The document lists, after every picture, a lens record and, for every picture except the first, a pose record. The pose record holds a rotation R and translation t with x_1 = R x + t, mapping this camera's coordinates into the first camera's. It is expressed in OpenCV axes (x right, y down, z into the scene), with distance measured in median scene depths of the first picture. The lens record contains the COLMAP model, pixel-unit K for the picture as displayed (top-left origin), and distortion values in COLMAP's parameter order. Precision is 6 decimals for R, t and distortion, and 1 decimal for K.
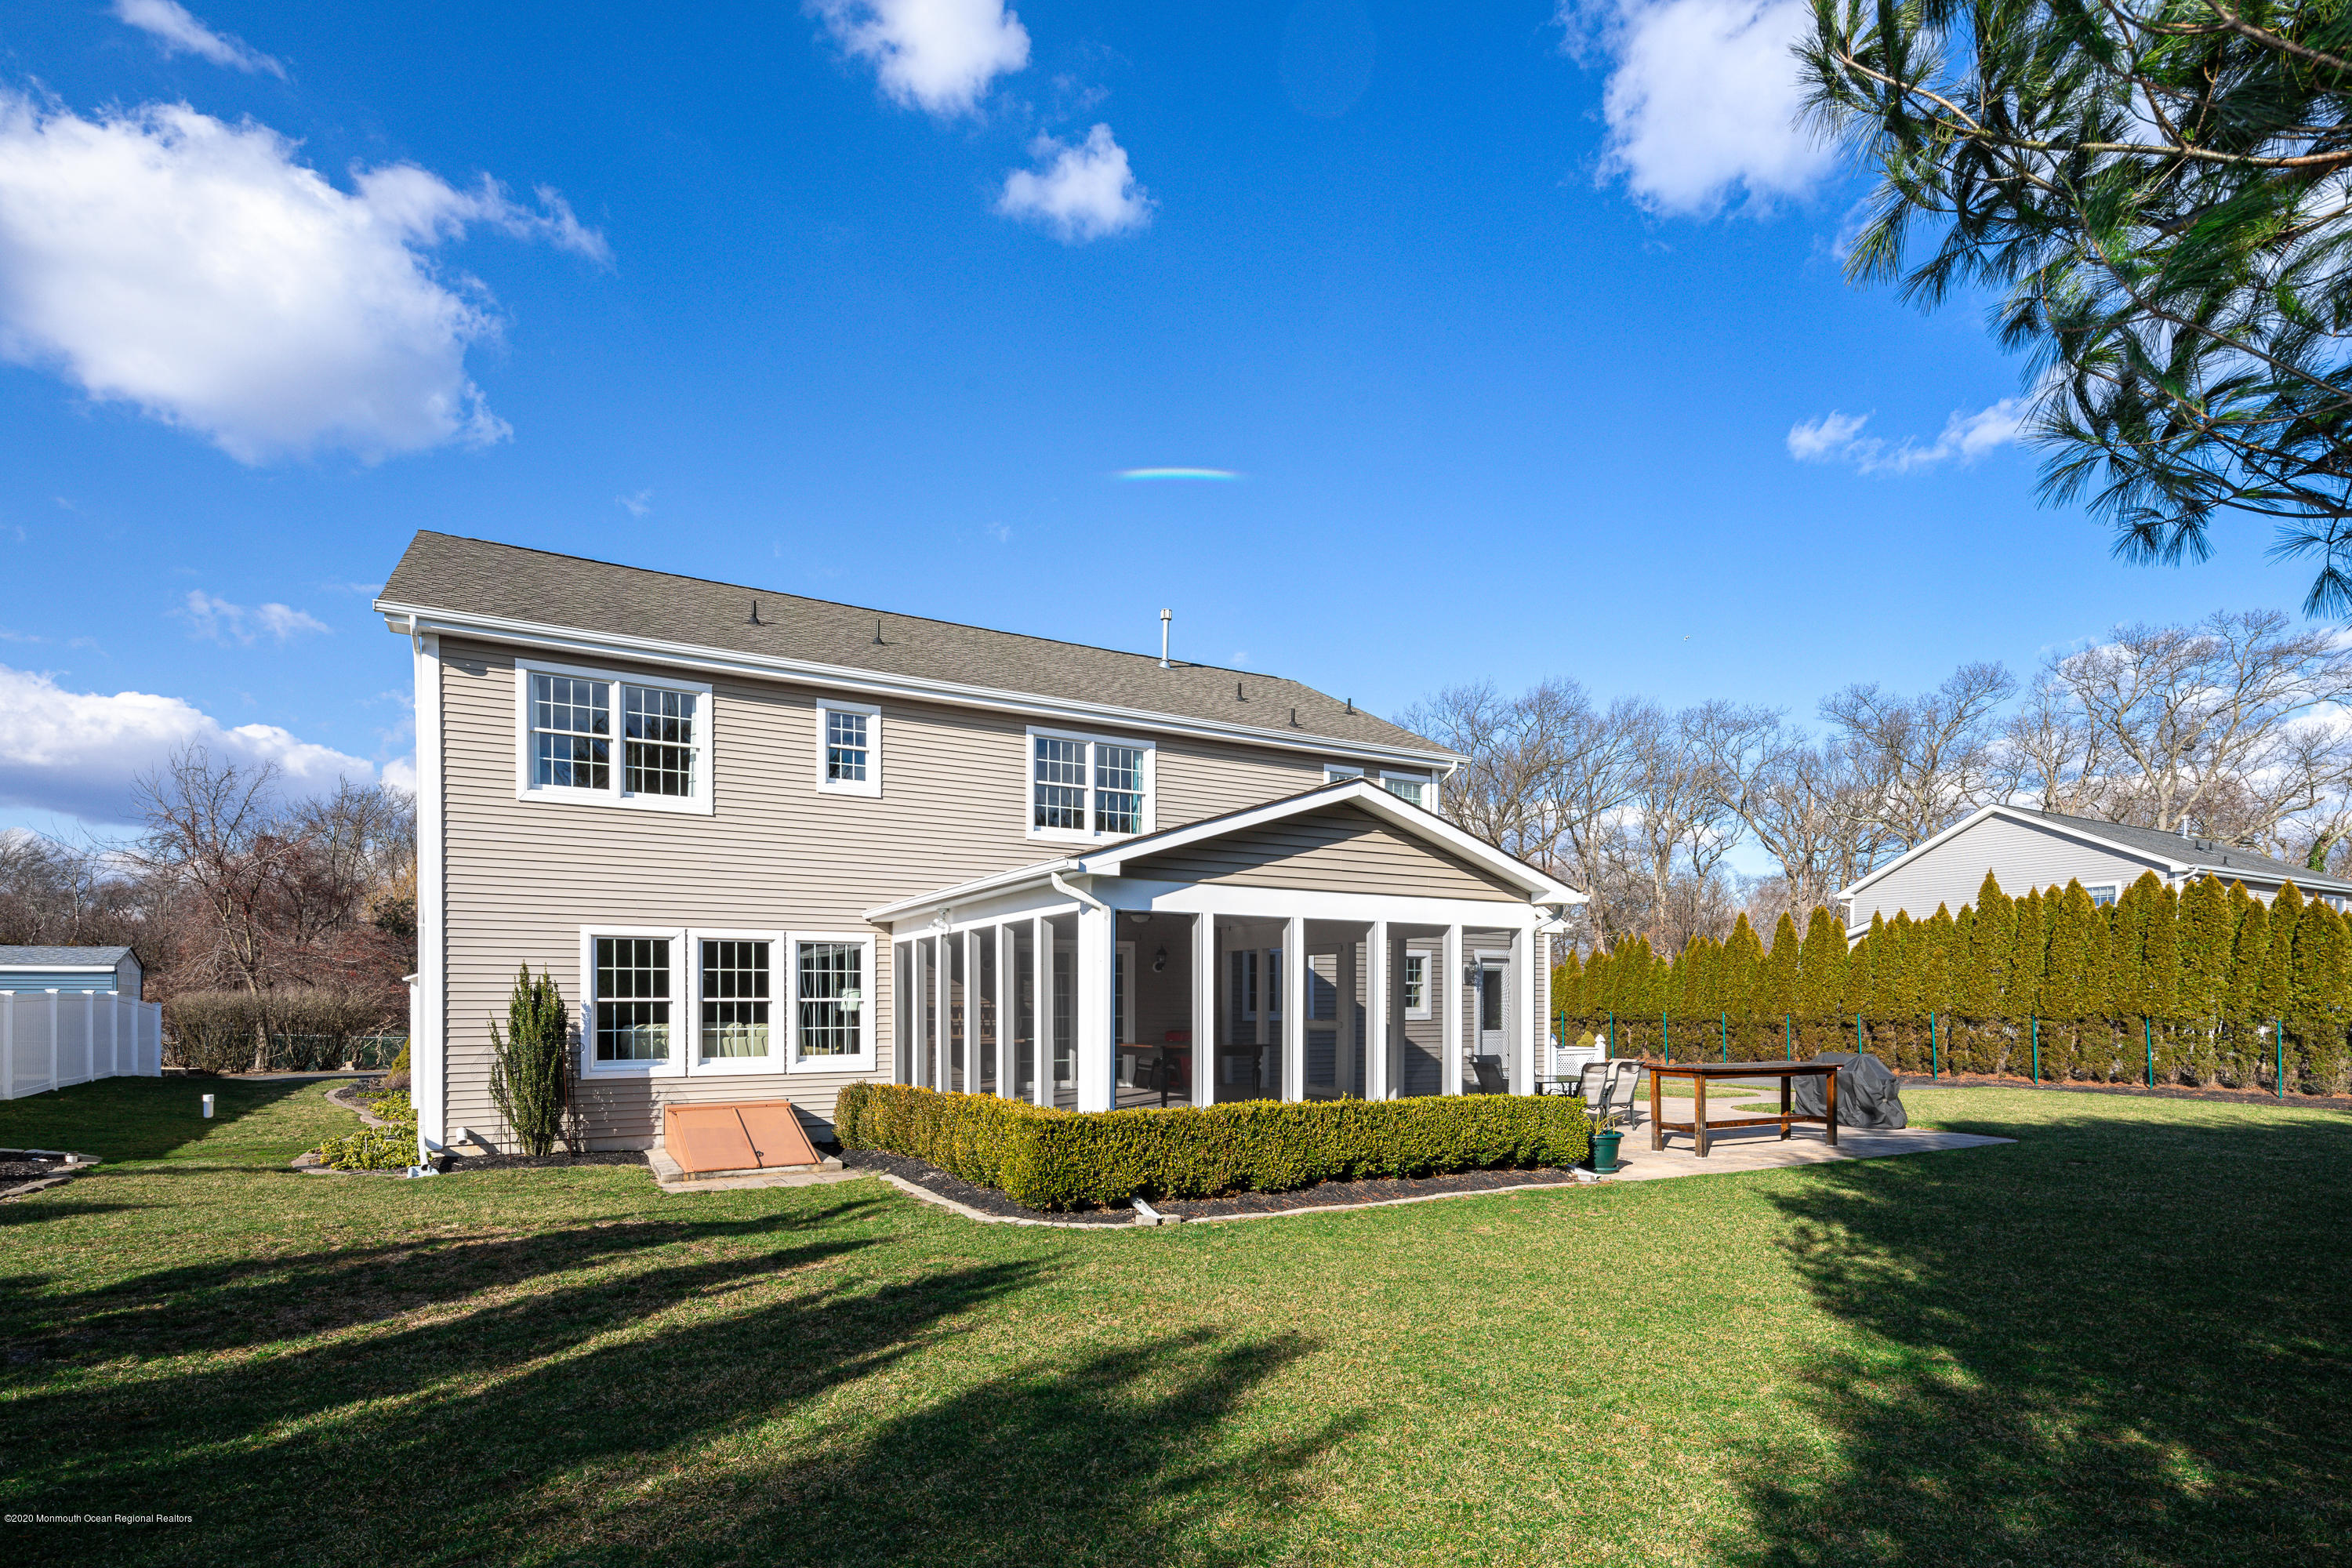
lens RADIAL K [[1092.8, 0, 1175.6], [0, 1092.8, 780.1], [0, 0, 1]] dist [0.010884, -0.000156]
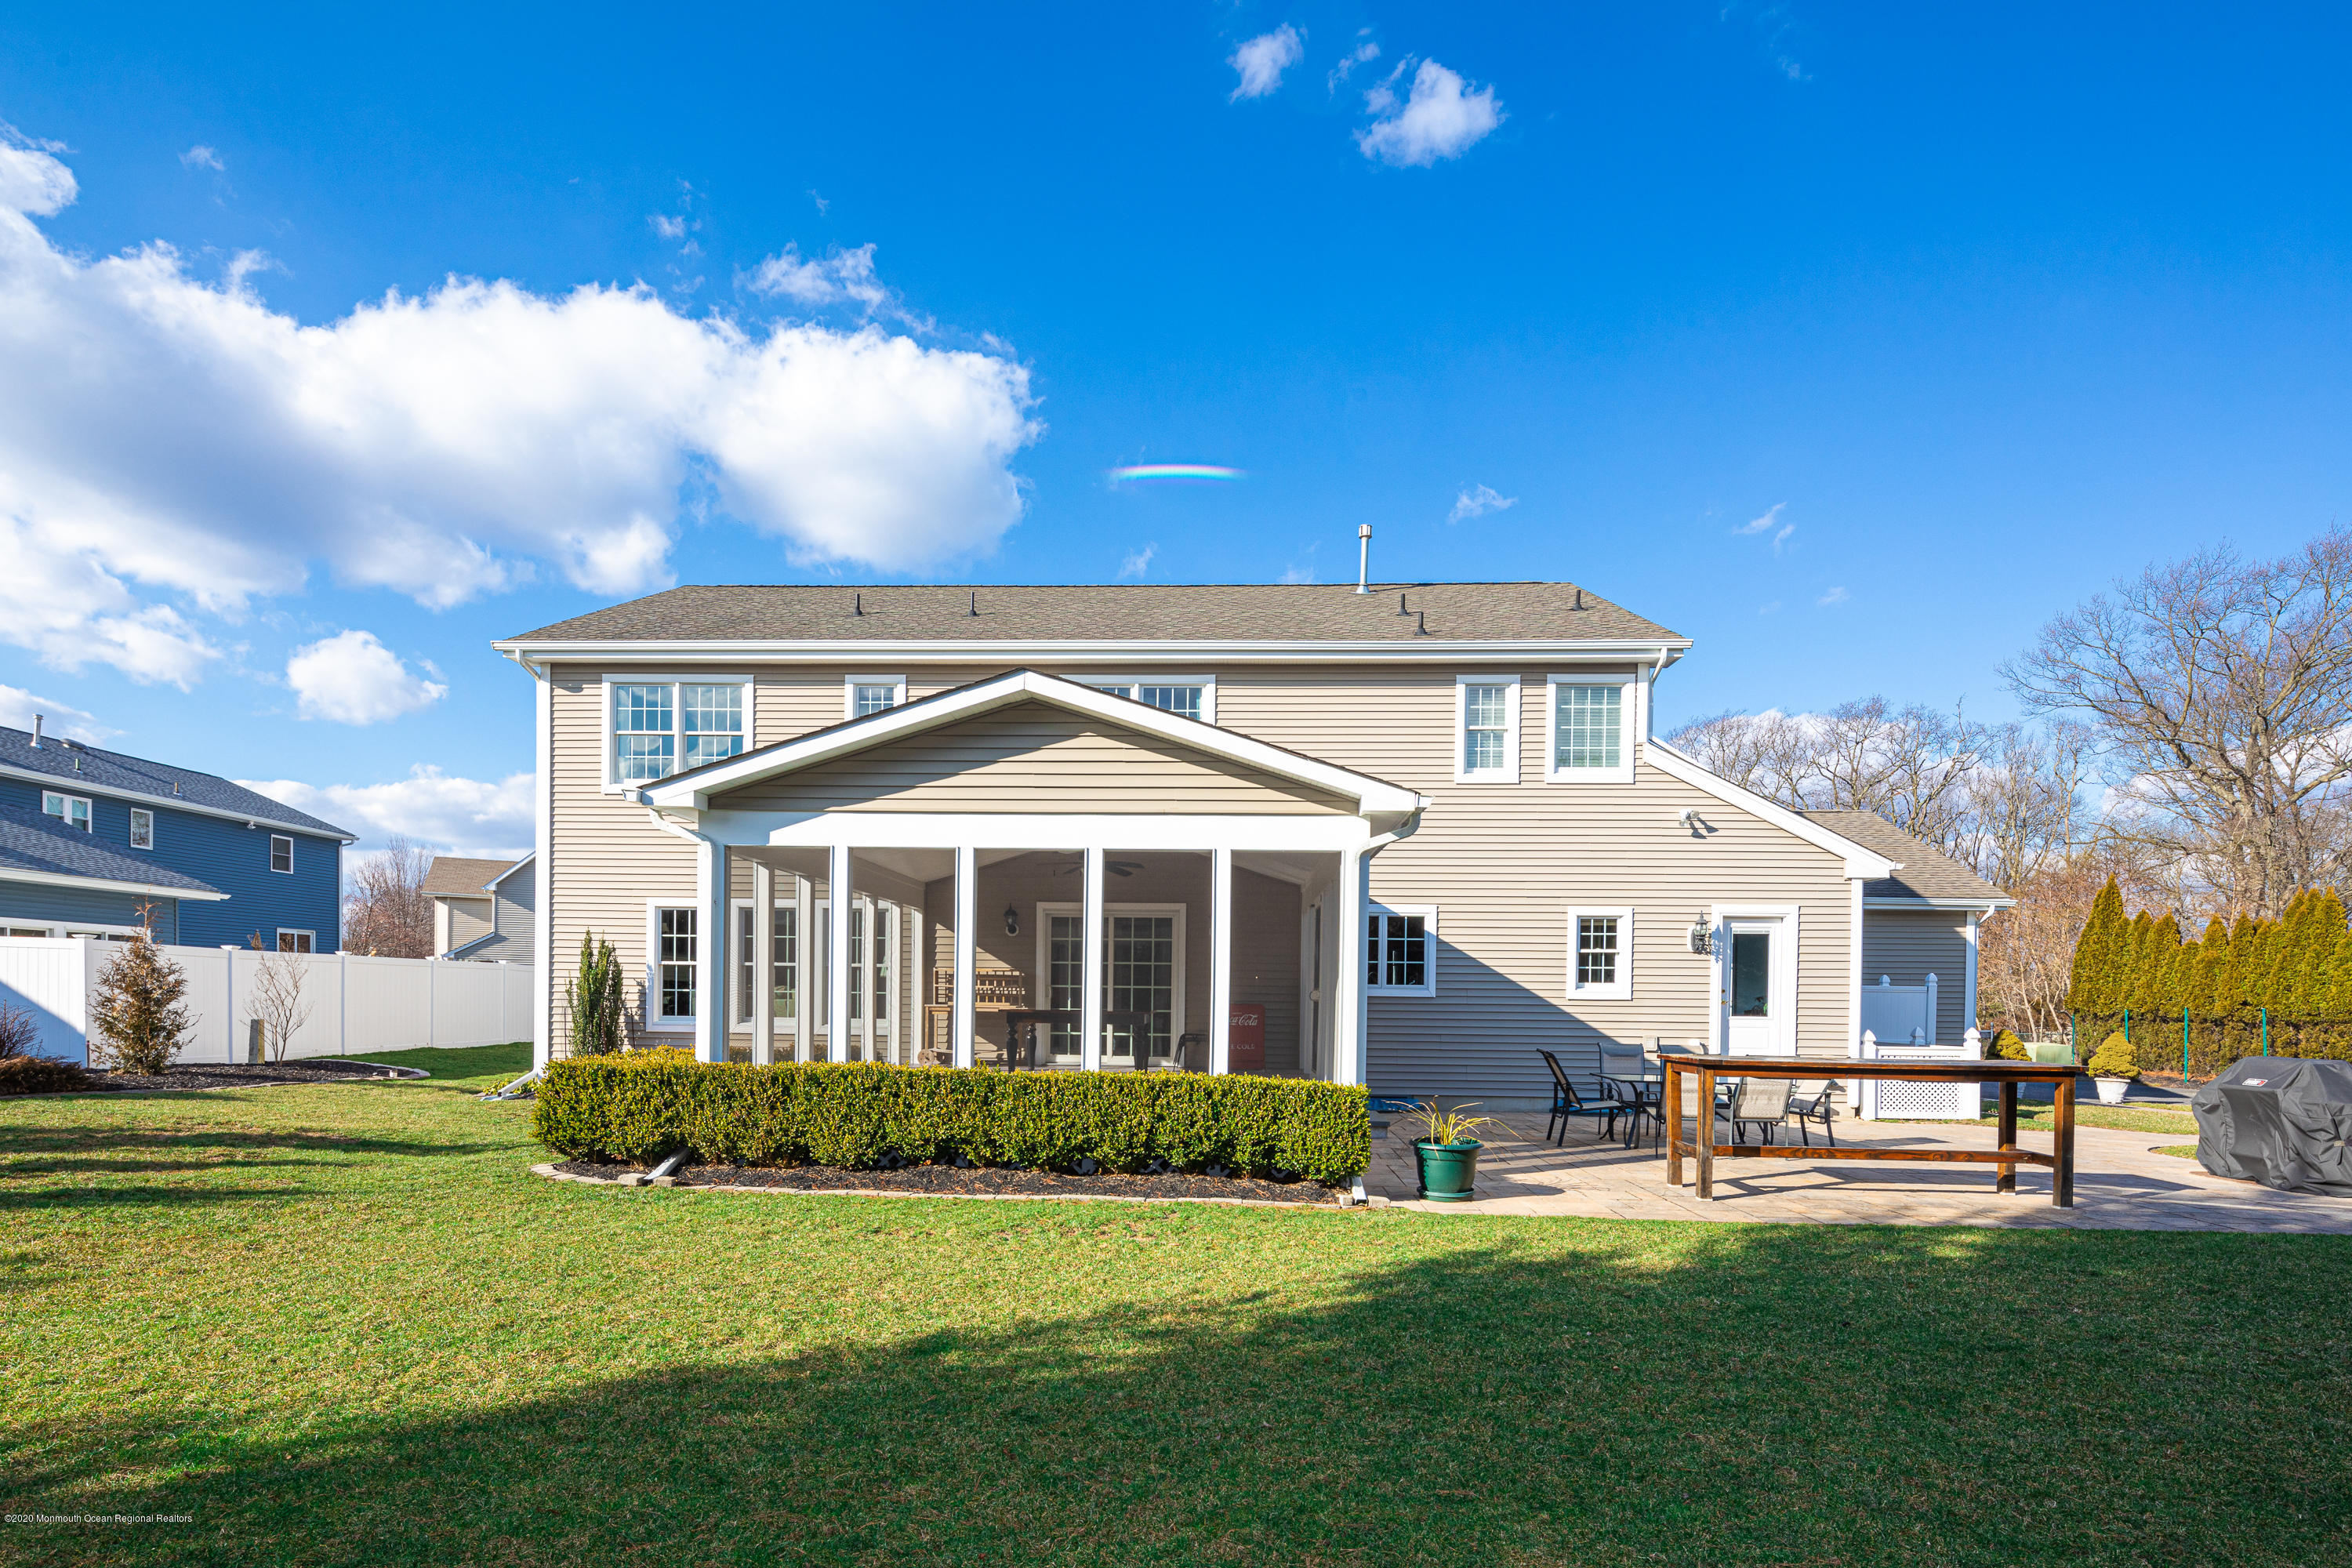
lens RADIAL K [[1123.6, 0, 1176.9], [0, 1123.6, 792.4], [0, 0, 1]] dist [0.001307, 0.000102]
pose [[0.851850, -0.084061, -0.516997, 0.566576], [0.091958, 0.995709, -0.010378, 0.089151], [0.515650, -0.038701, 0.855925, 0.296902]]
